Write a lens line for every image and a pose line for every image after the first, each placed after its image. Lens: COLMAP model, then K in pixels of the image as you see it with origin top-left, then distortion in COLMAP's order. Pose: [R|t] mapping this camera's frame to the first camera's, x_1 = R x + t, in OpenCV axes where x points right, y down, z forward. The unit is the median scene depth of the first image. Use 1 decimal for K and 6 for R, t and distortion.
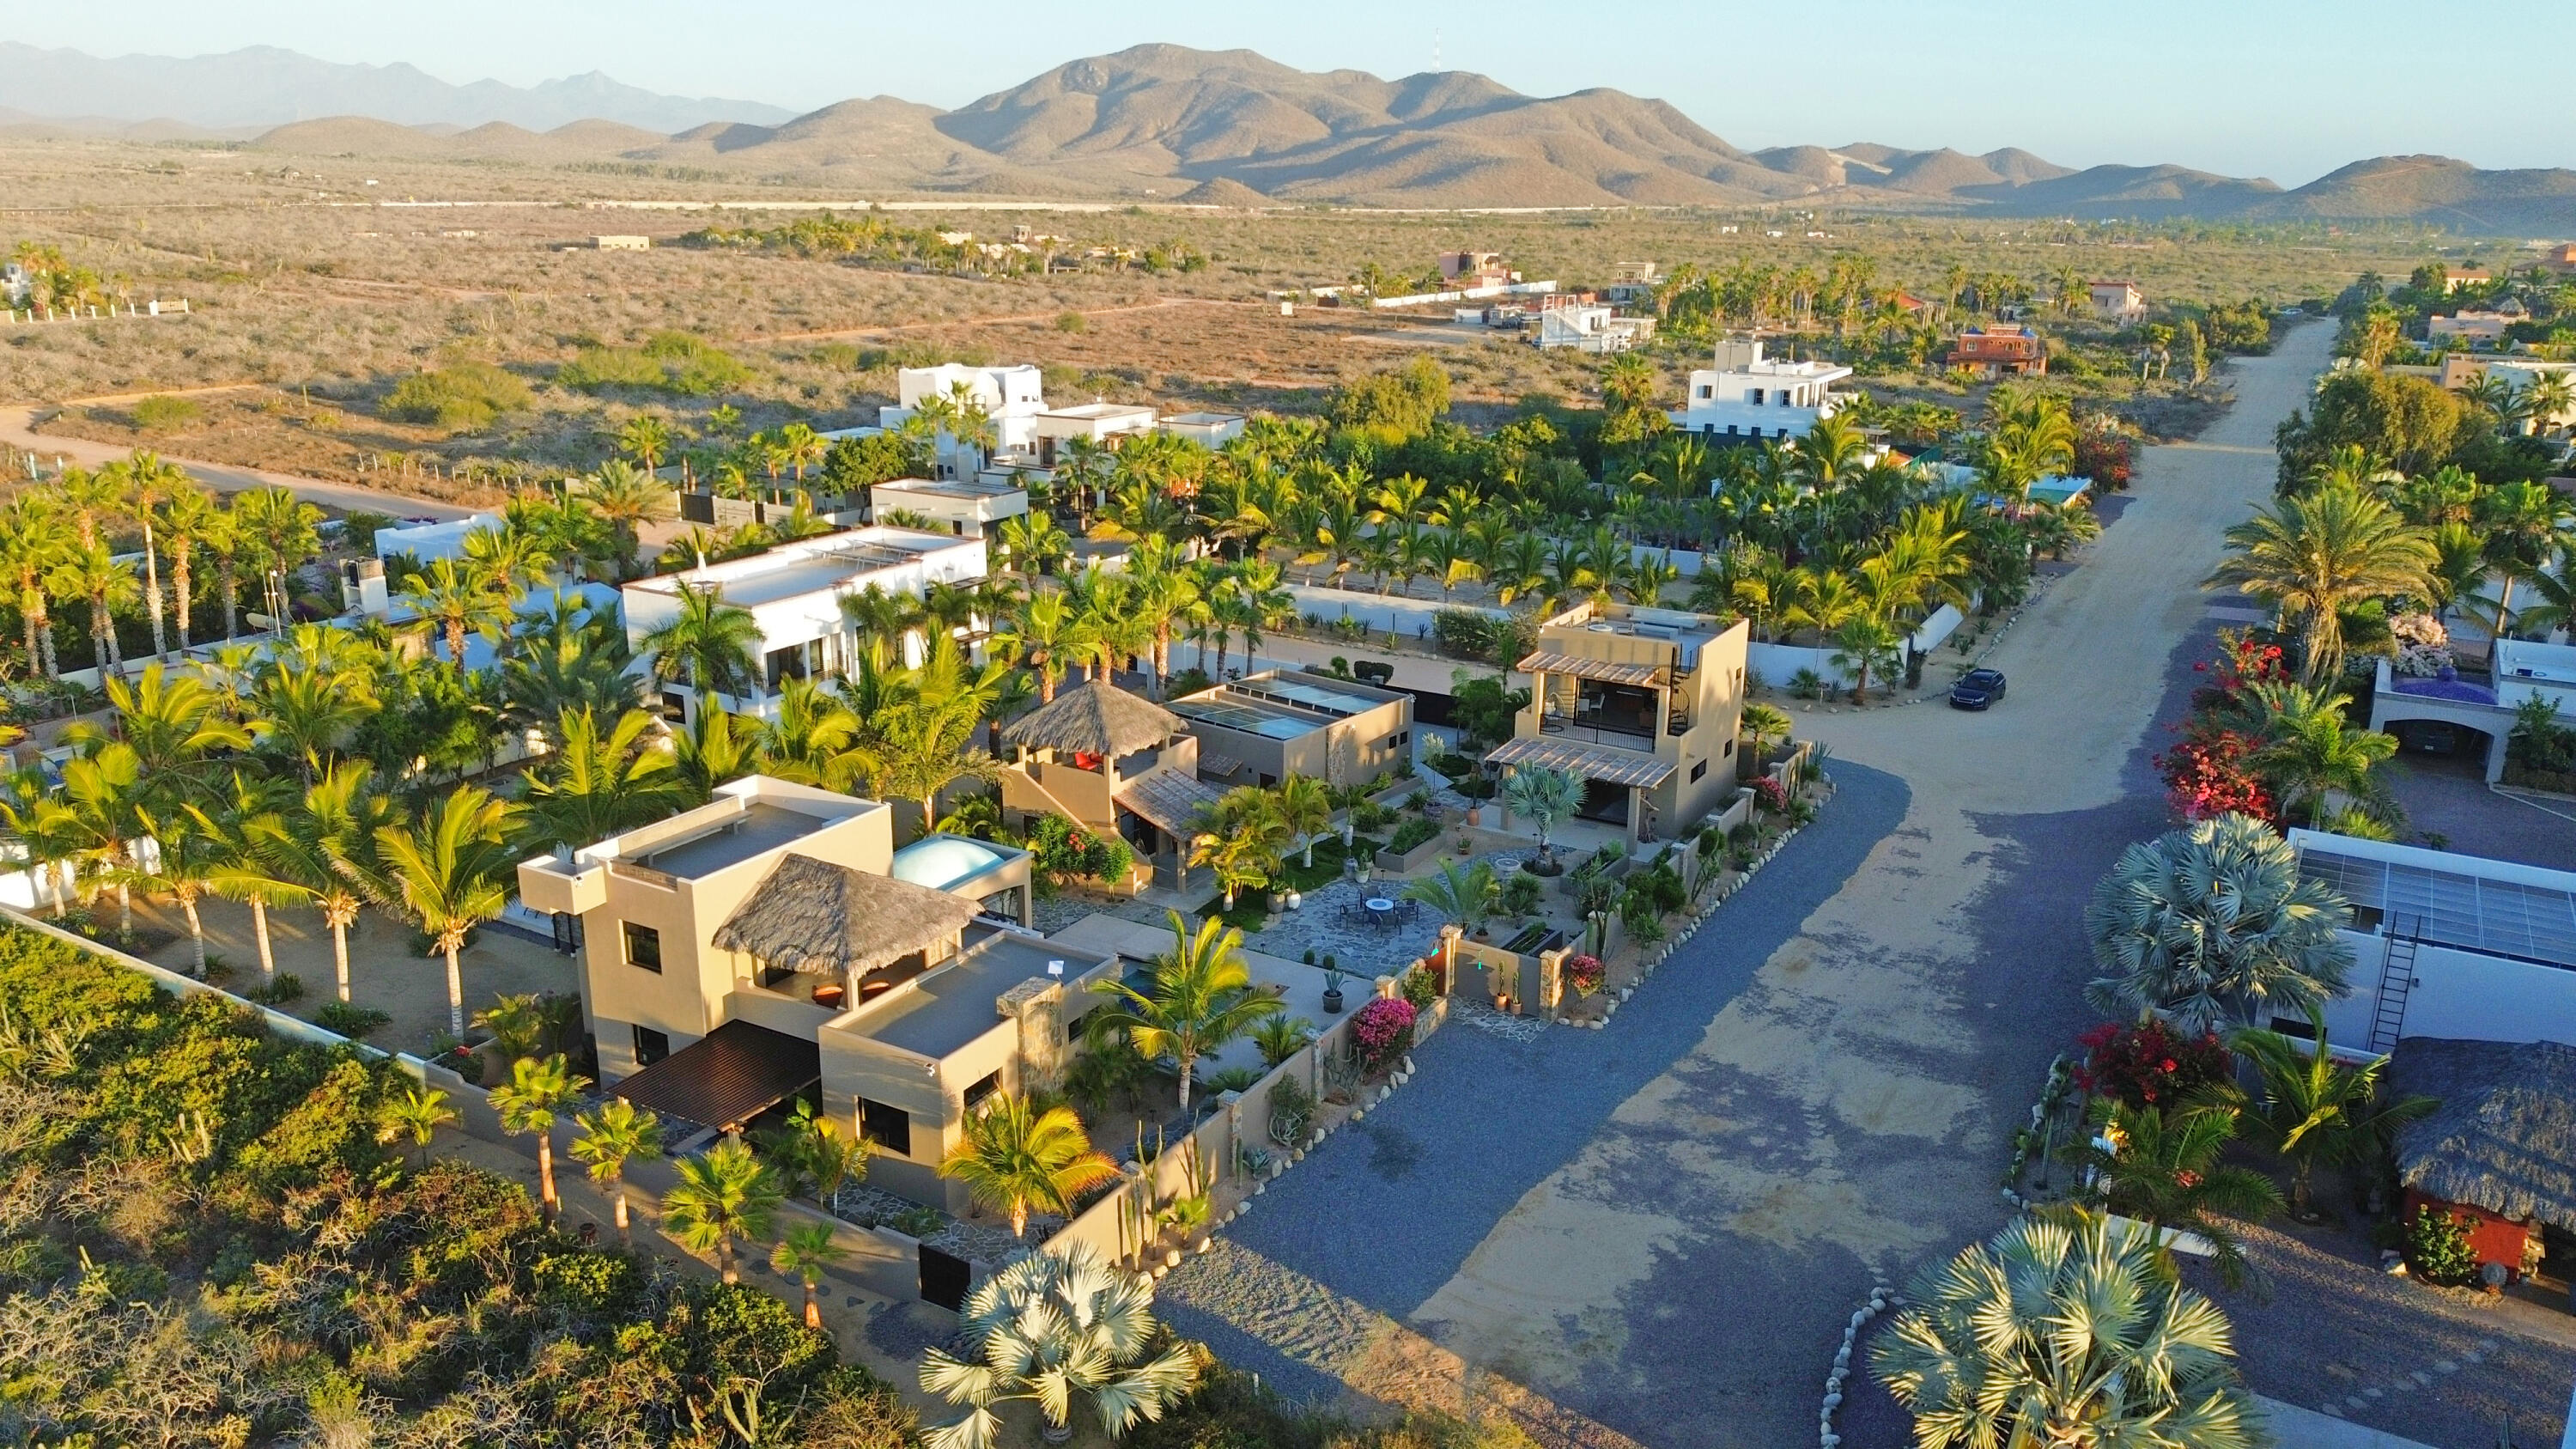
lens RADIAL K [[1836.7, 0, 1277.3], [0, 1836.7, 725.6], [0, 0, 1]] dist [0.048112, -0.042801]
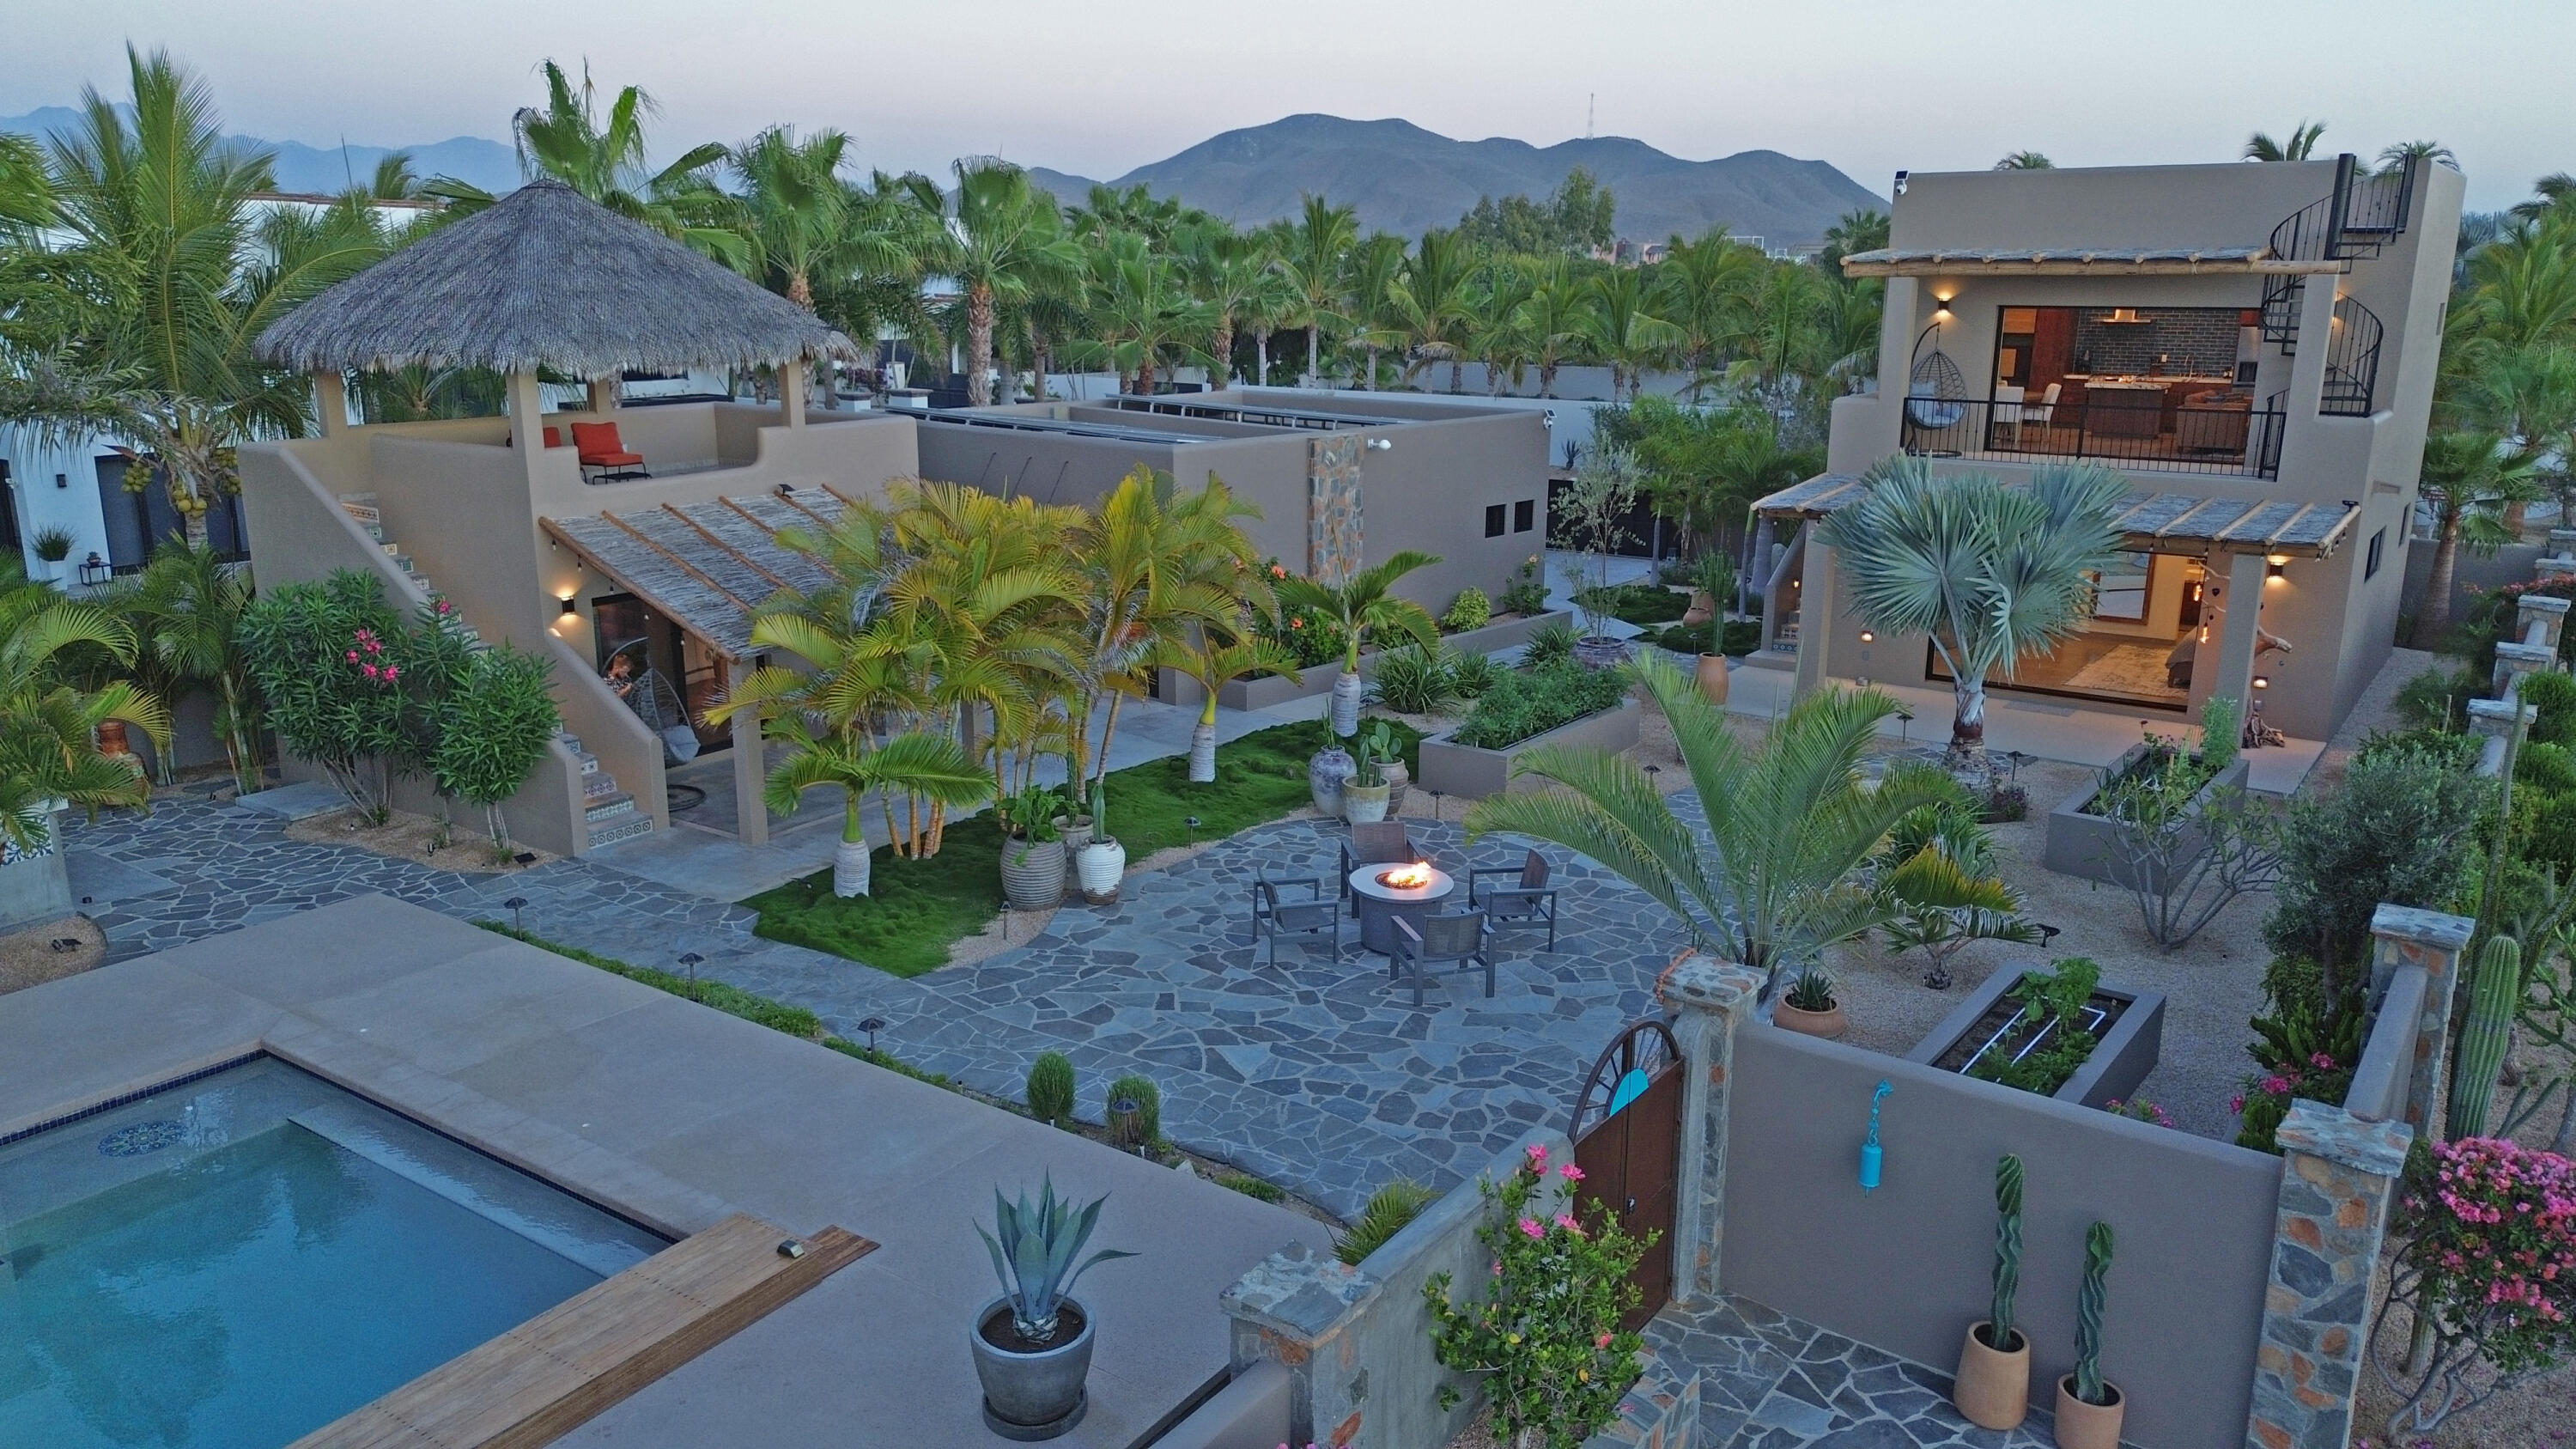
lens RADIAL K [[1836.7, 0, 1293.6], [0, 1836.7, 747.4], [0, 0, 1]] dist [0.048112, -0.042801]
pose [[0.997500, 0.016461, -0.068720, 0.056050], [-0.018422, 0.999438, -0.027998, 0.082460], [0.068220, 0.029194, 0.997243, 0.707298]]
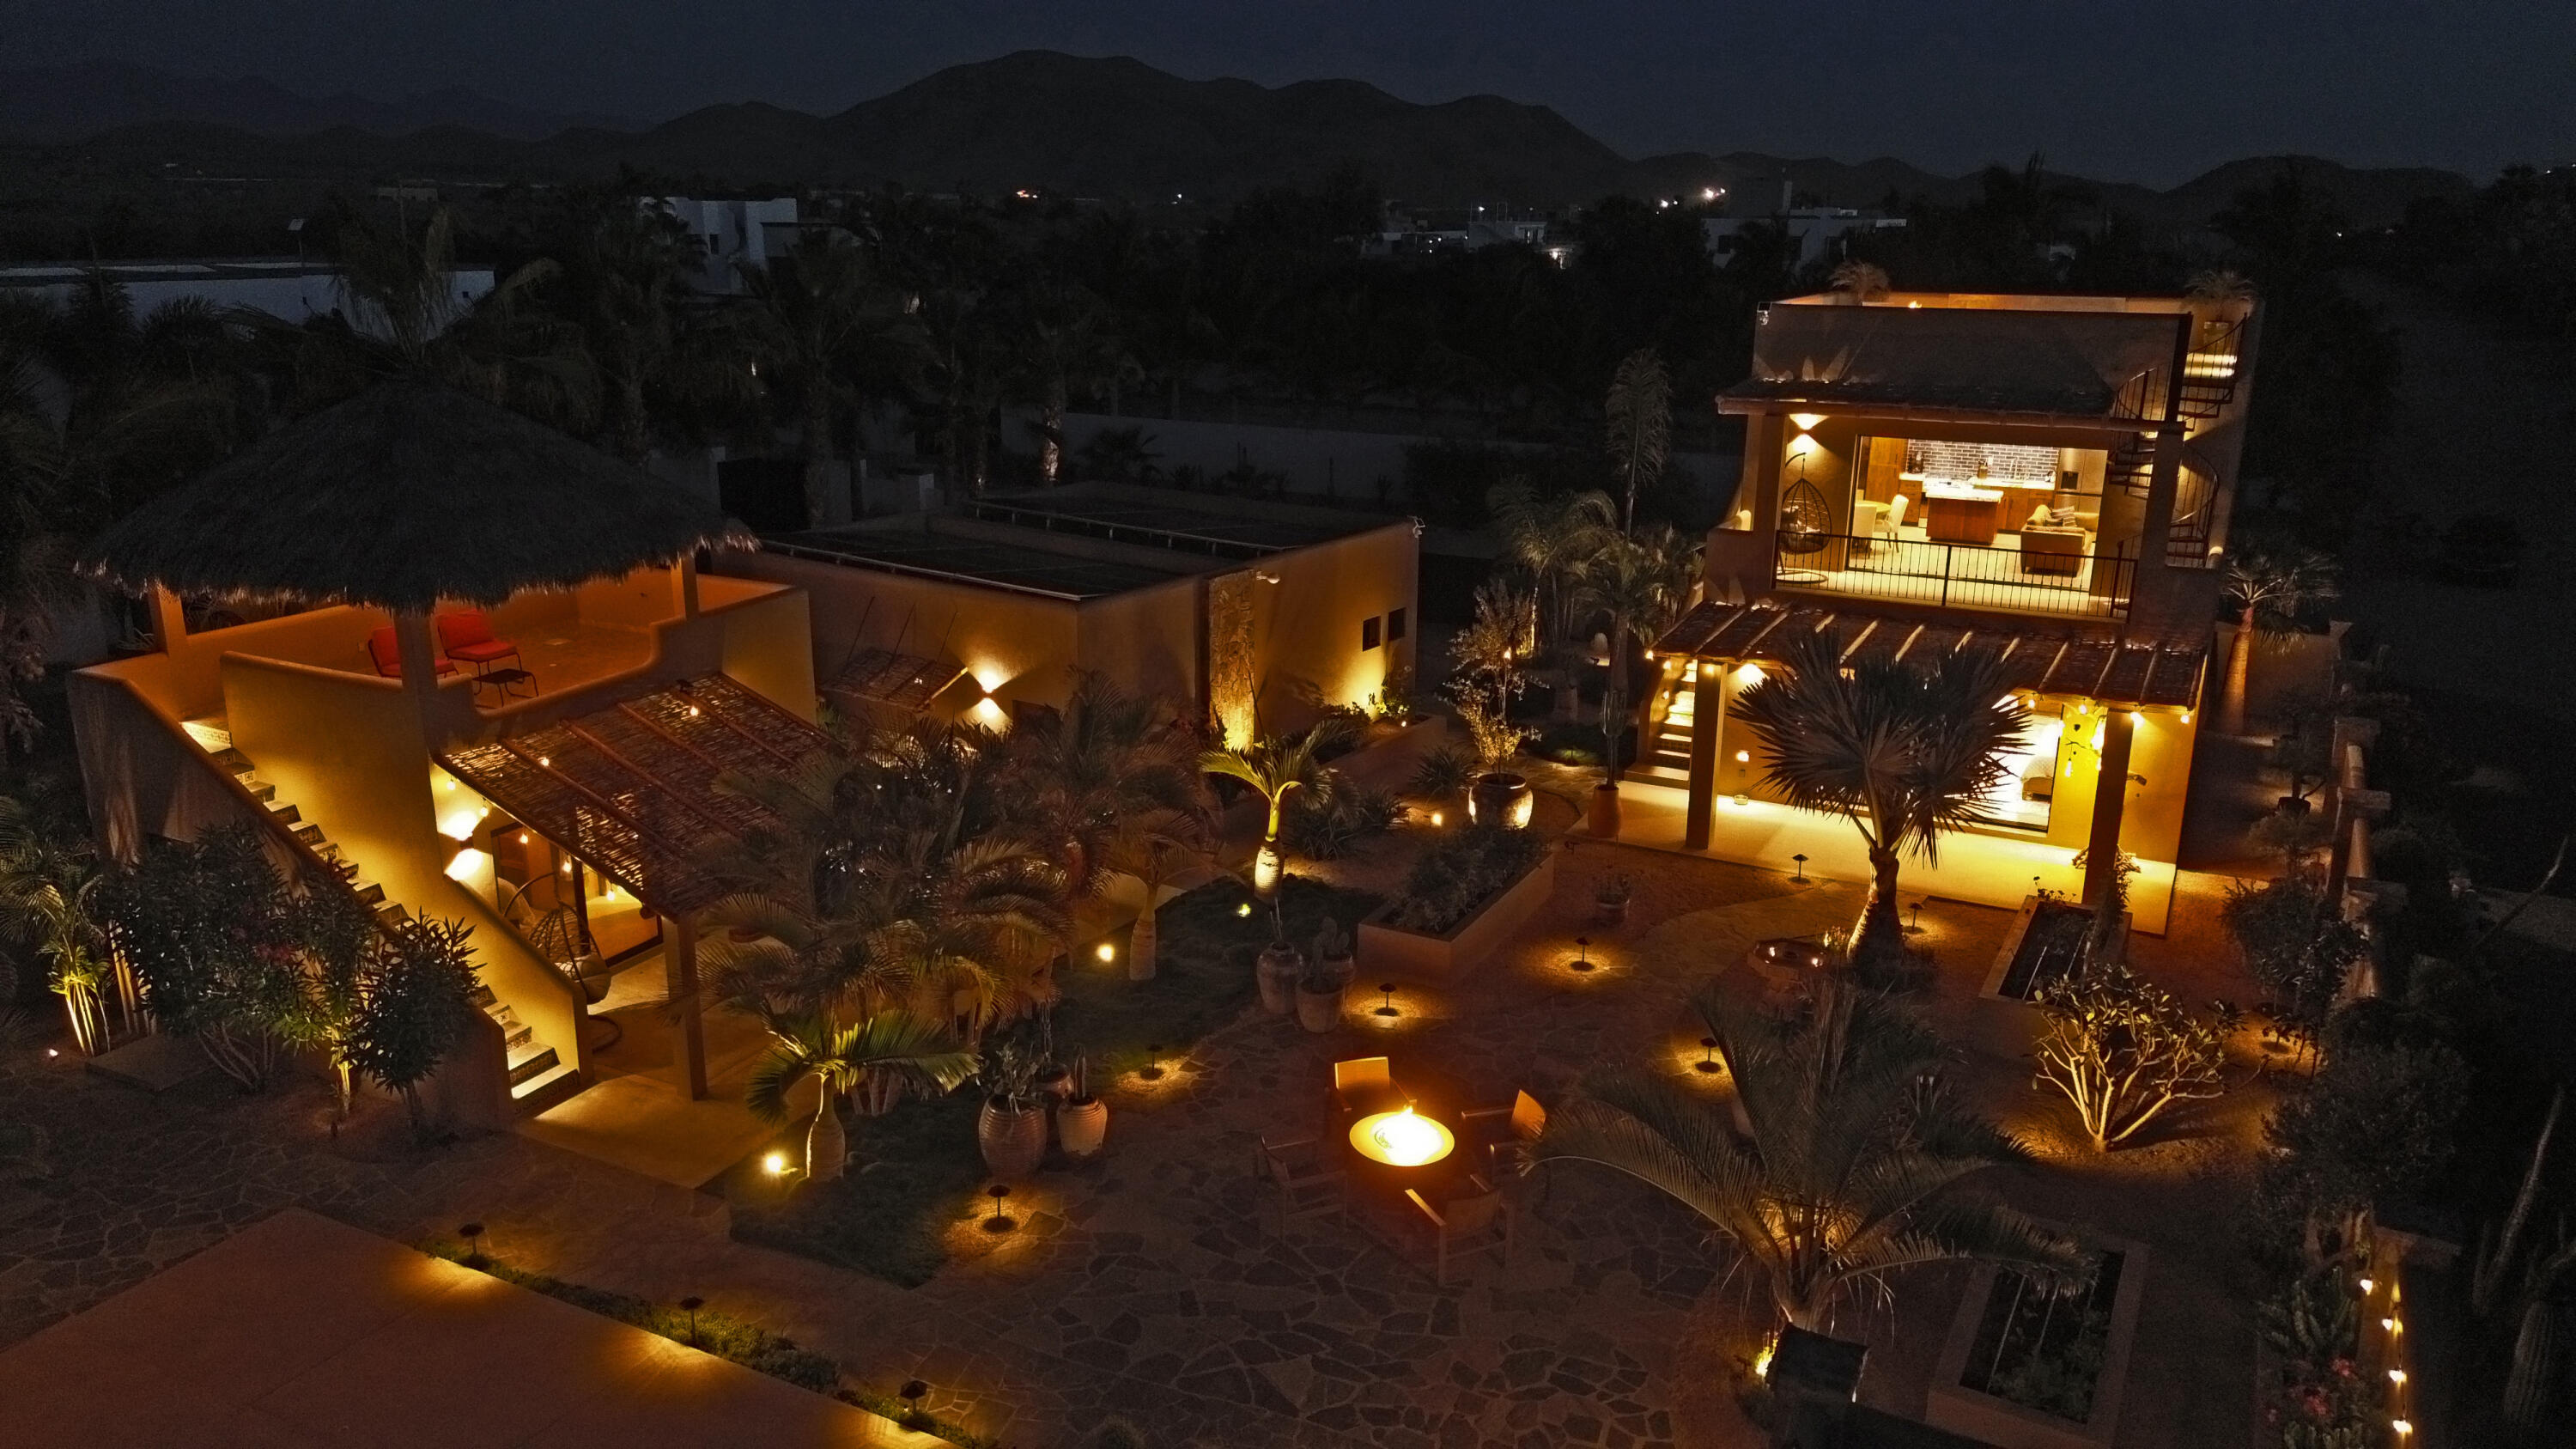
lens RADIAL K [[1836.7, 0, 1299.5], [0, 1836.7, 701.1], [0, 0, 1]] dist [0.048112, -0.042801]
pose [[0.997448, -0.019763, 0.068612, 0.023274], [0.021231, 0.999559, -0.020739, 0.037731], [-0.068172, 0.022143, 0.997428, 0.707984]]
